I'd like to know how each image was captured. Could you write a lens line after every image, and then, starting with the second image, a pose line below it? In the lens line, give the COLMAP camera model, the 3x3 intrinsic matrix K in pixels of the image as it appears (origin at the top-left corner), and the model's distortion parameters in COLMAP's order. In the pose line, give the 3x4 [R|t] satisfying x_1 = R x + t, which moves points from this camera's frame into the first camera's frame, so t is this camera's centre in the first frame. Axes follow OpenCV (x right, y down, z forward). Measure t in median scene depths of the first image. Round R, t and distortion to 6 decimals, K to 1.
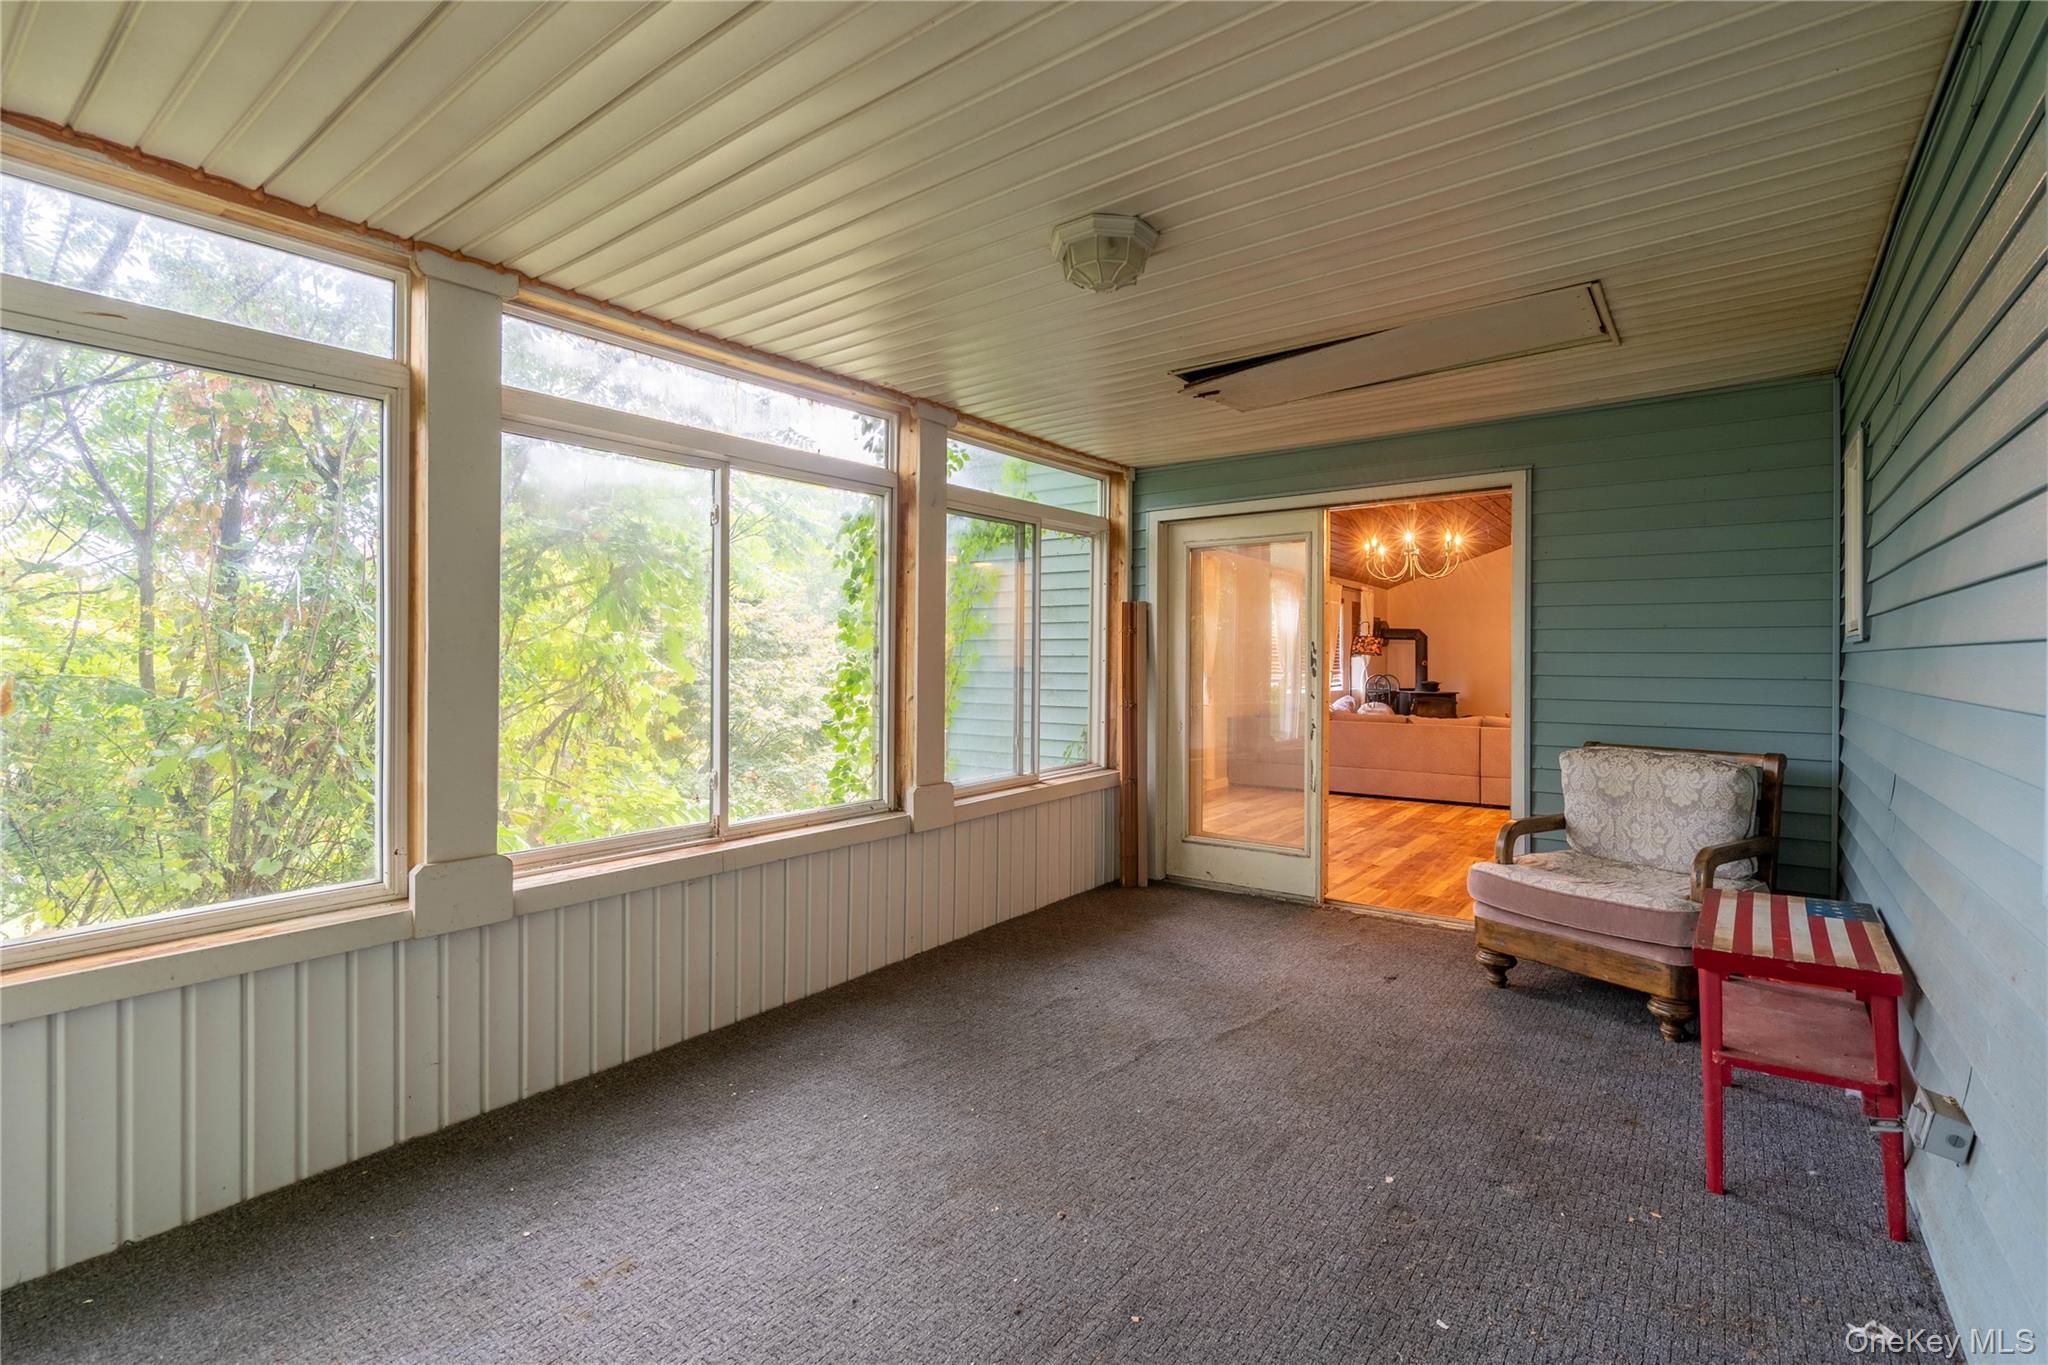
lens RADIAL K [[926.5, 0, 1018.3], [0, 926.5, 674.9], [0, 0, 1]] dist [-0.008477, 0.005166]
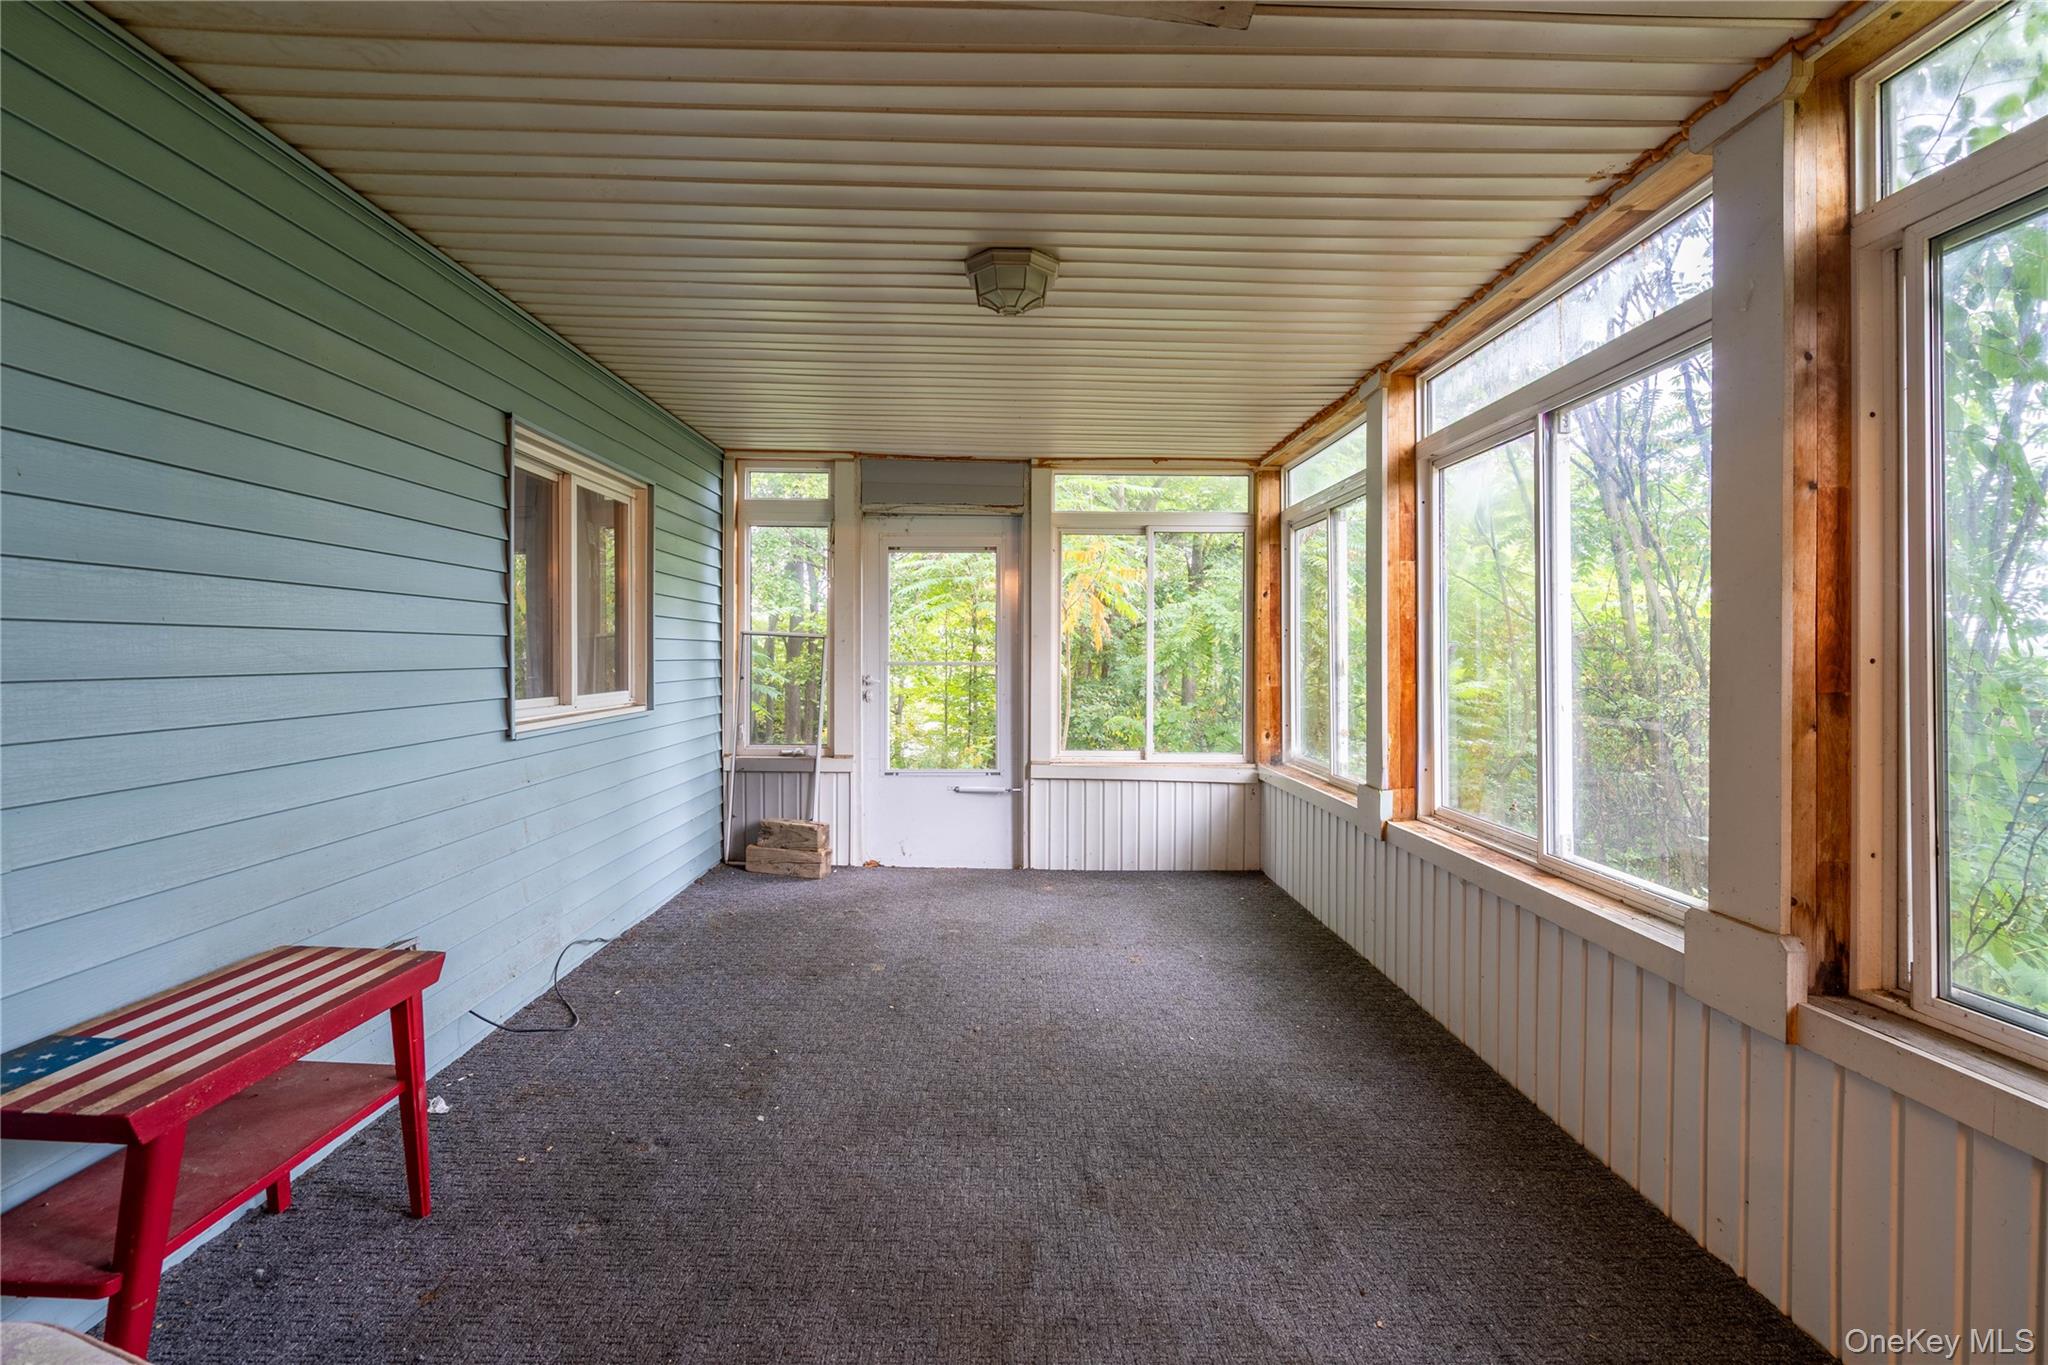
lens RADIAL K [[926.5, 0, 1018.3], [0, 926.5, 674.9], [0, 0, 1]] dist [-0.008477, 0.005166]
pose [[-0.790659, 0.010841, -0.612161, 0.717652], [-0.009457, 0.999508, 0.029915, -0.016043], [0.612184, 0.029442, -0.790167, 1.771144]]
